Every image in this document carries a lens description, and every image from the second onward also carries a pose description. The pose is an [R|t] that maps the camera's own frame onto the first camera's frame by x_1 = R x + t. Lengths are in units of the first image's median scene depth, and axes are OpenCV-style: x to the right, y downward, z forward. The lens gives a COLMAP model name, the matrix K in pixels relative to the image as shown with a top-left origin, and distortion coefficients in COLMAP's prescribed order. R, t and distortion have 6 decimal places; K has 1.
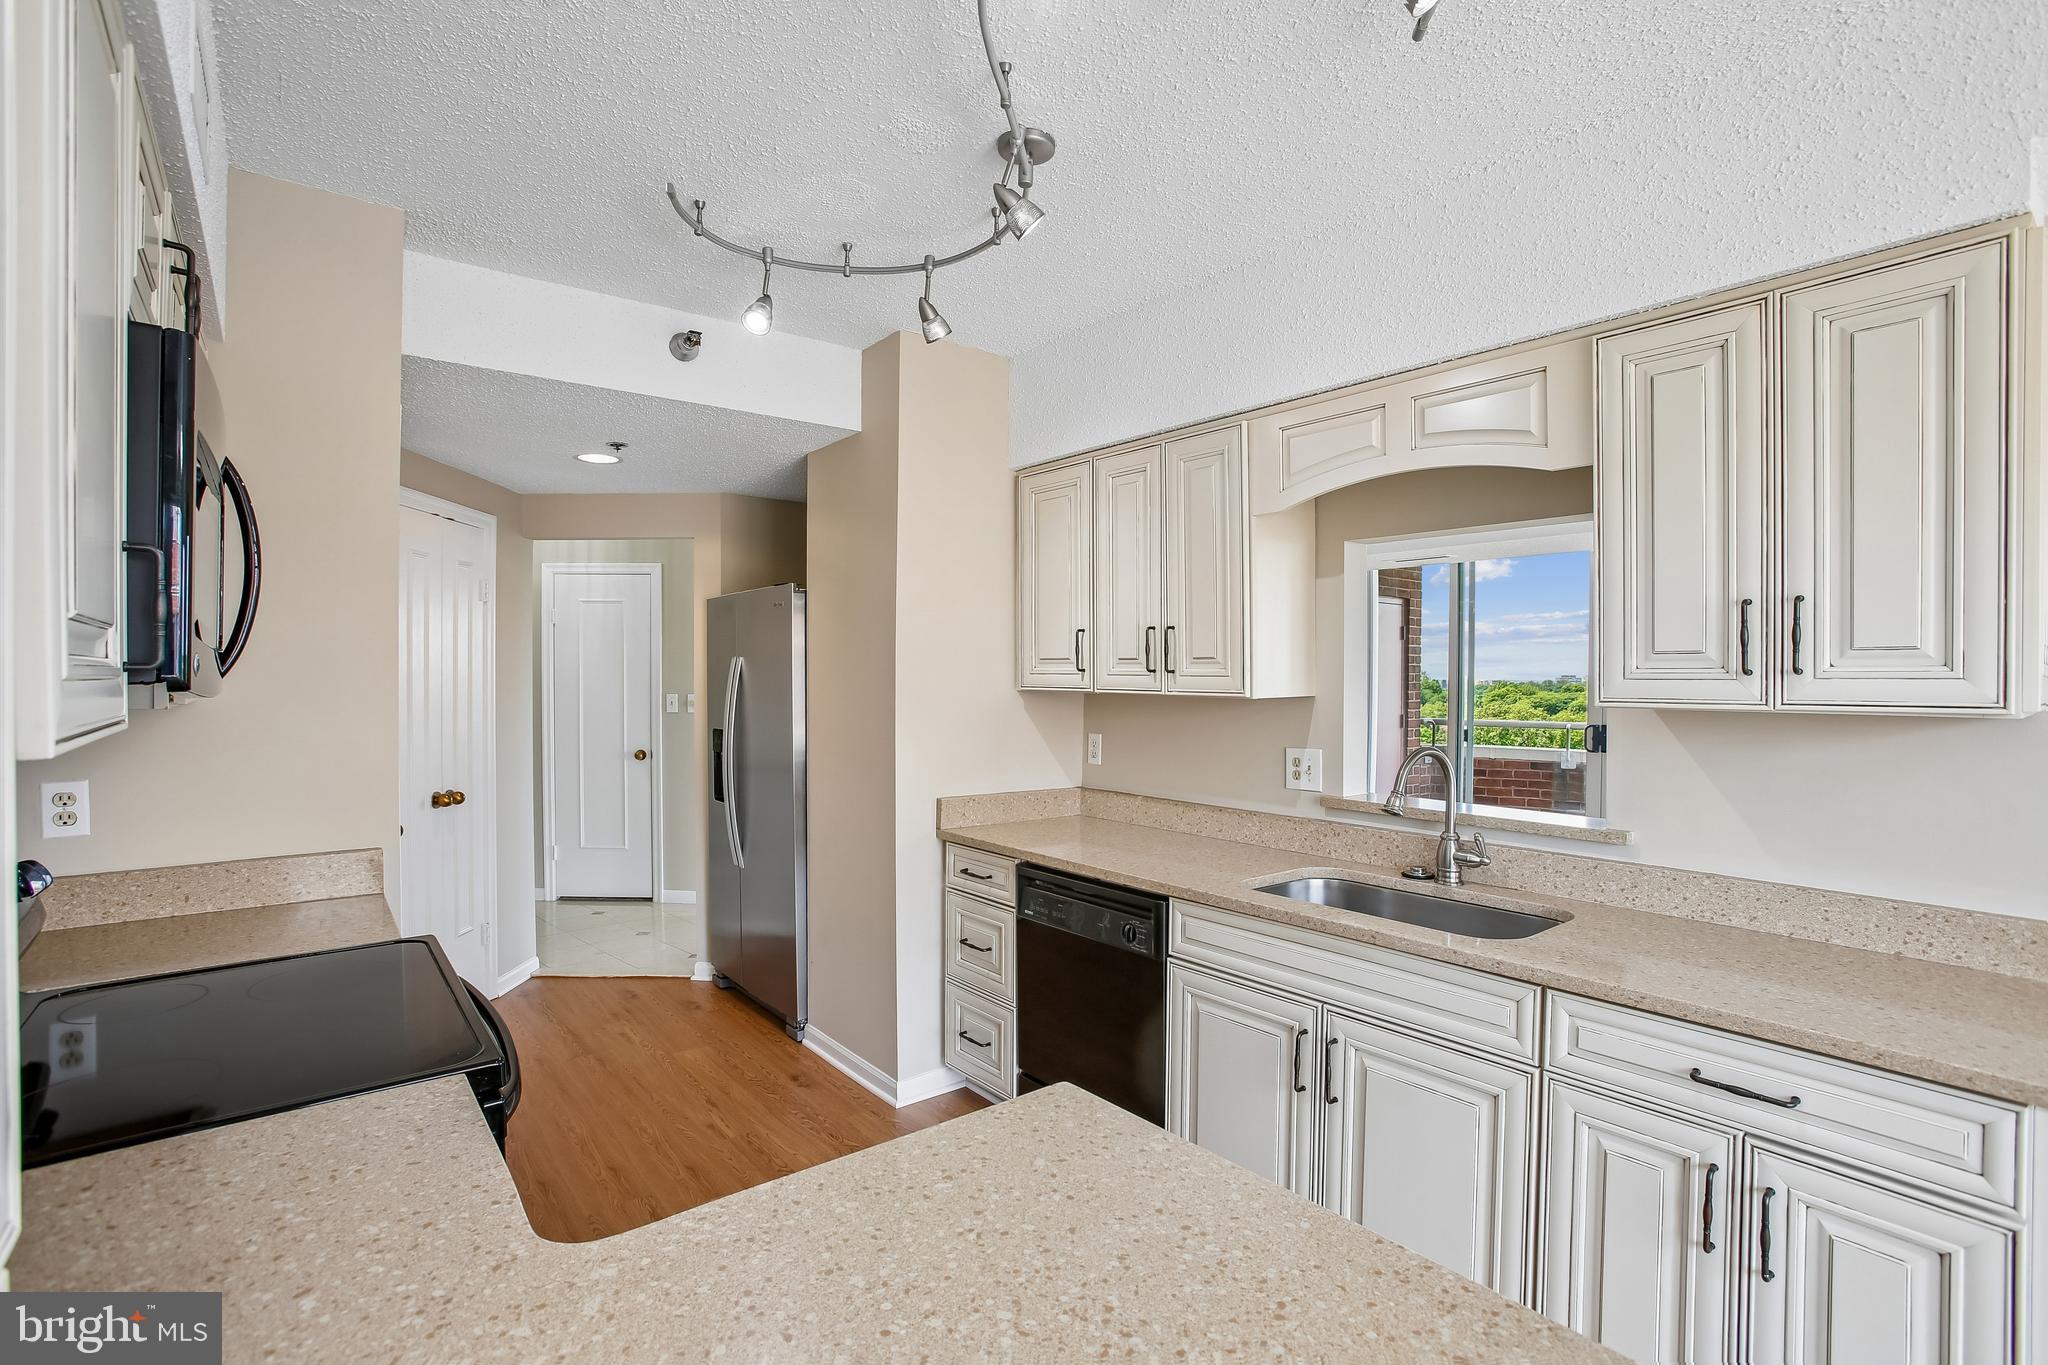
lens RADIAL K [[935.2, 0, 1021.4], [0, 935.2, 674.5], [0, 0, 1]] dist [-0.066471, 0.024602]
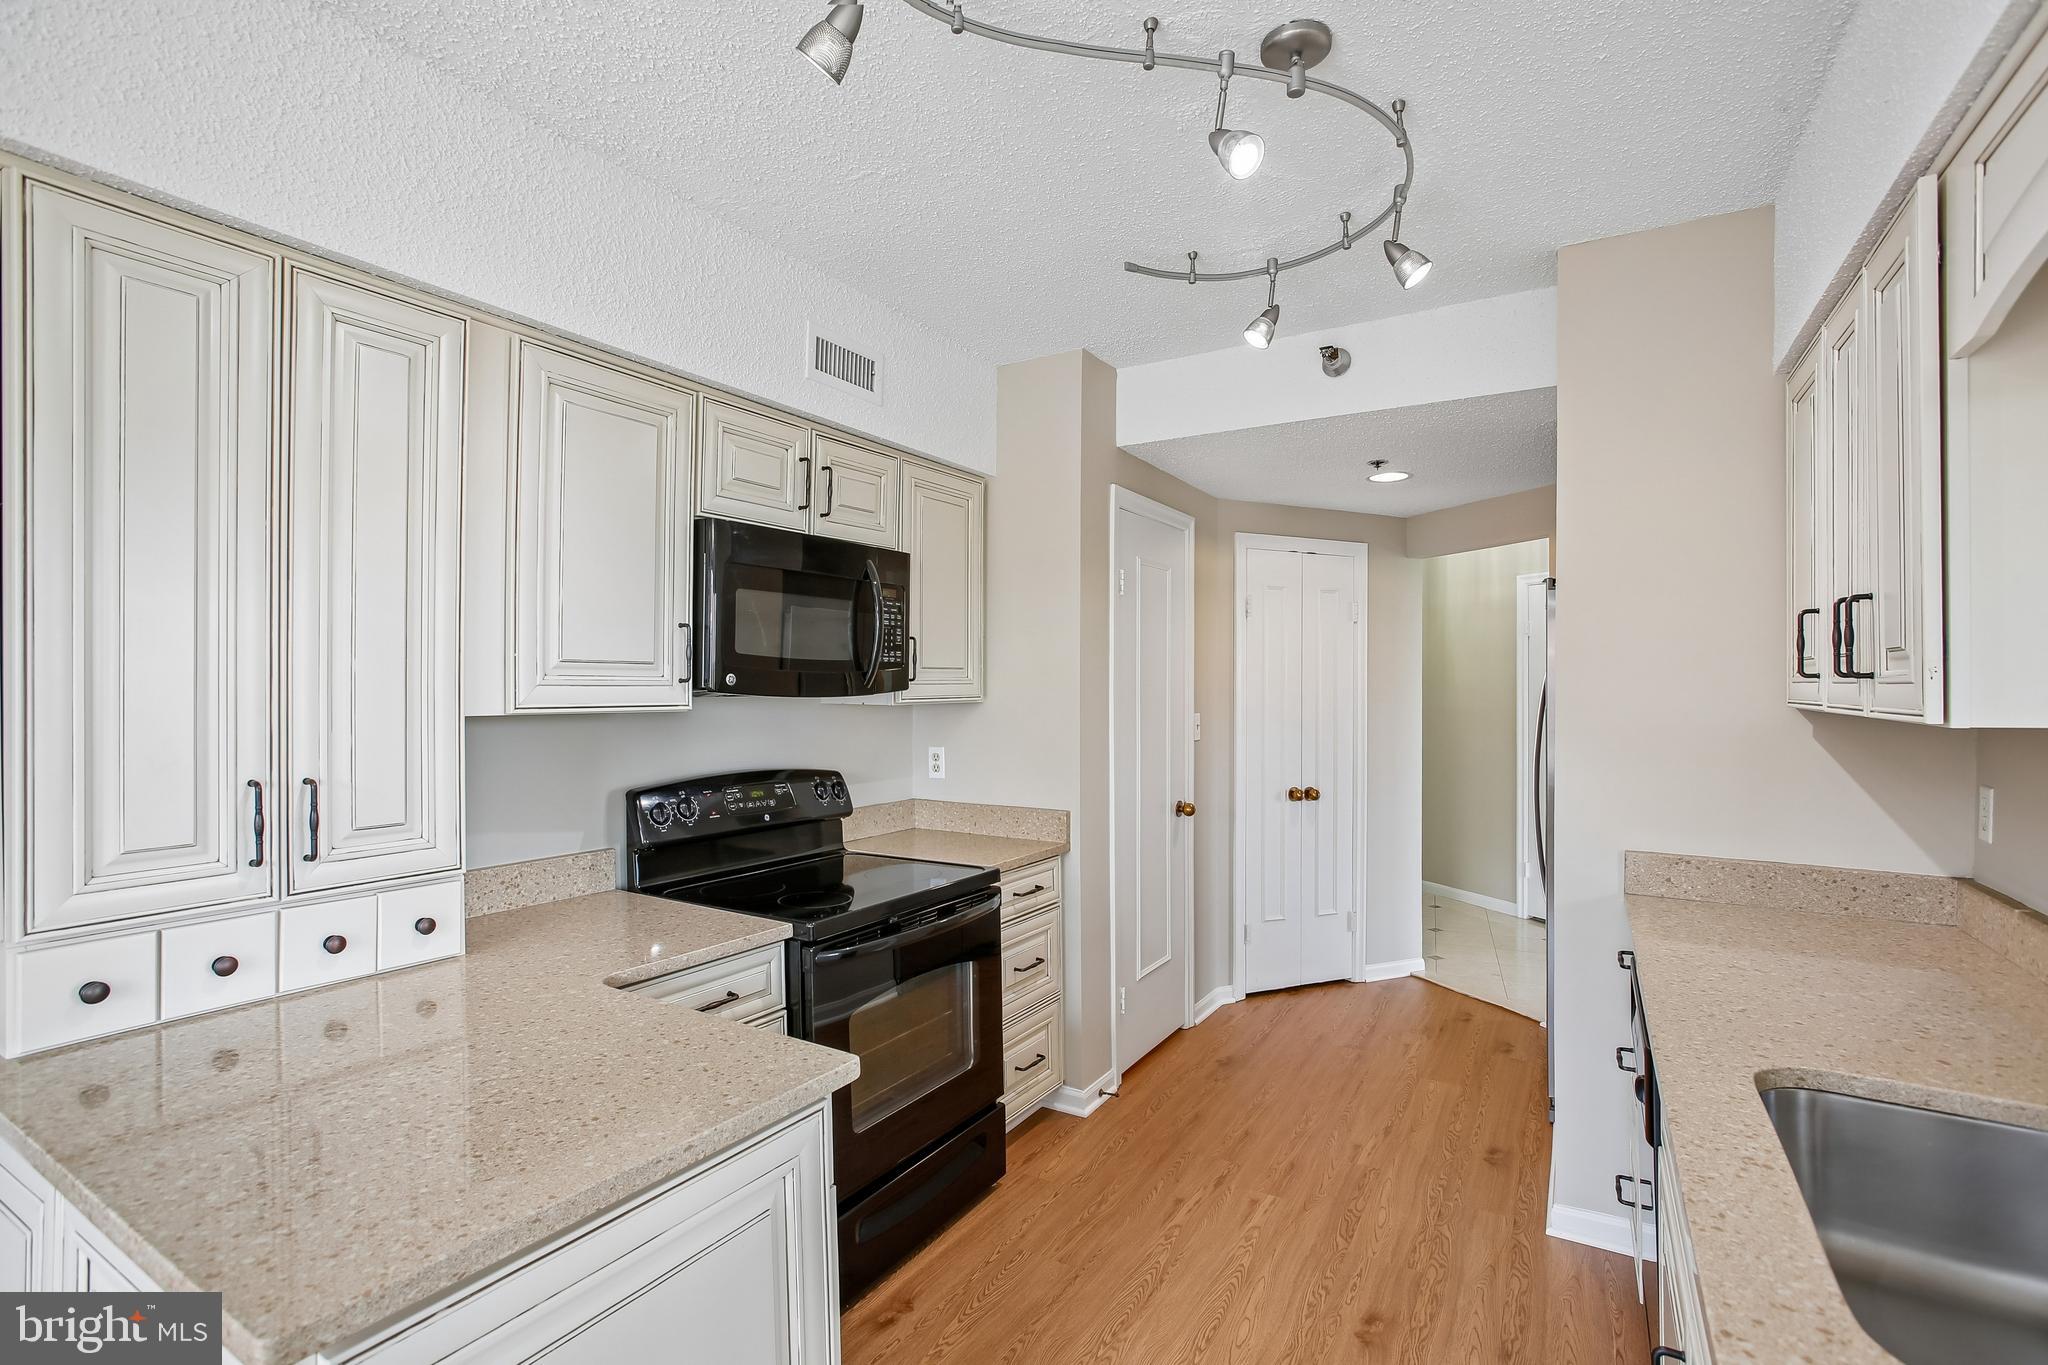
lens RADIAL K [[934.5, 0, 1024.0], [0, 934.5, 682.5], [0, 0, 1]] dist [-0.069238, 0.024115]
pose [[0.352233, -0.007699, -0.935881, 0.448396], [0.000080, 0.999966, -0.008195, 0.004510], [0.935912, 0.002812, 0.352222, 0.318025]]
